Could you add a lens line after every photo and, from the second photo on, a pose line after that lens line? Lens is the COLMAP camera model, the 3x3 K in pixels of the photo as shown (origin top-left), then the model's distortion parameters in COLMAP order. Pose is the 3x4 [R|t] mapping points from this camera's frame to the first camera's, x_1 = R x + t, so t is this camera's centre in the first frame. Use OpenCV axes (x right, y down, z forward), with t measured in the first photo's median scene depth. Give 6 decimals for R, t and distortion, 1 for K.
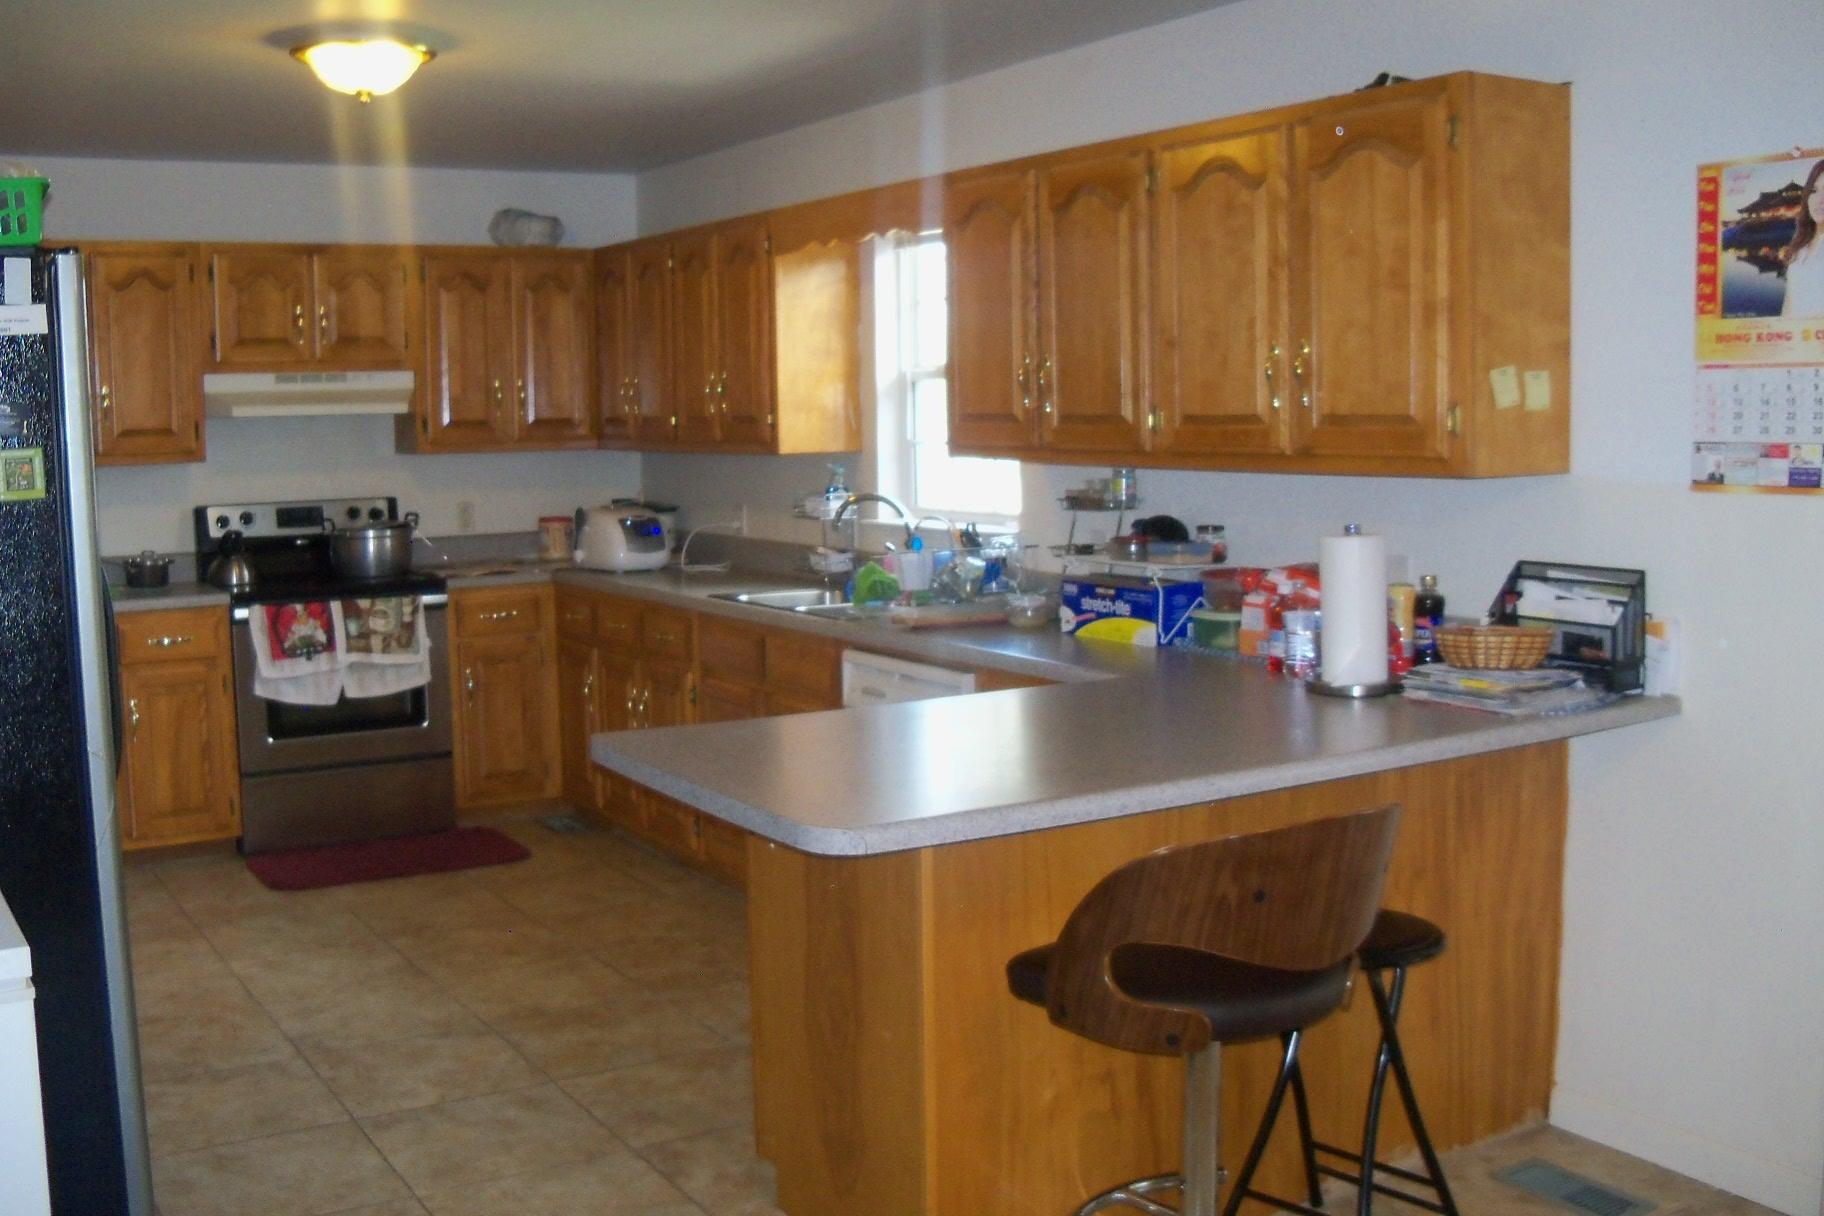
lens RADIAL K [[1906.3, 0, 912.0], [0, 1906.3, 608.0], [0, 0, 1]] dist [-0.264349, 0.346859]
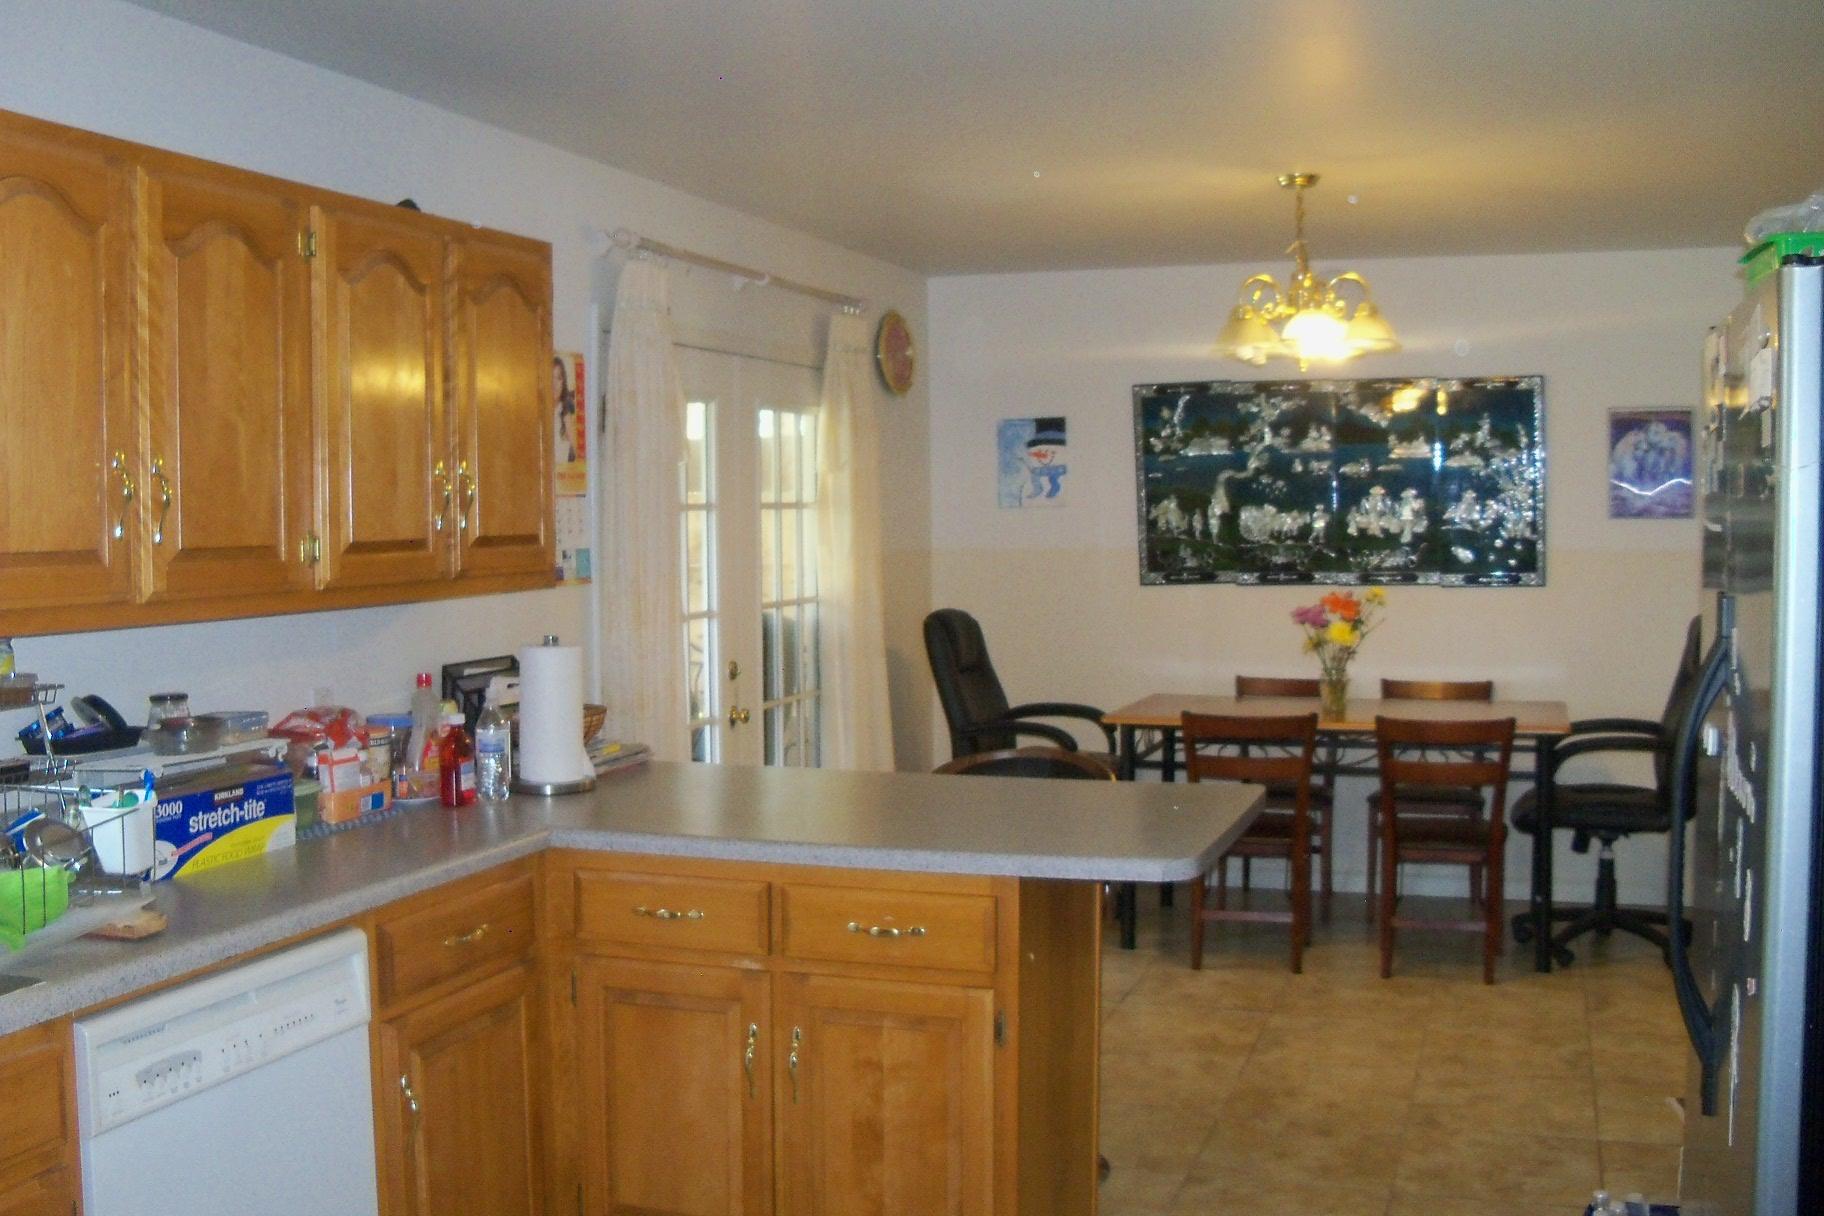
lens RADIAL K [[1906.3, 0, 912.0], [0, 1906.3, 608.0], [0, 0, 1]] dist [-0.264349, 0.346859]
pose [[-0.646679, -0.015096, 0.762612, -0.590484], [0.104316, 0.988660, 0.108029, -0.126119], [-0.755595, 0.149413, -0.637771, 1.242495]]
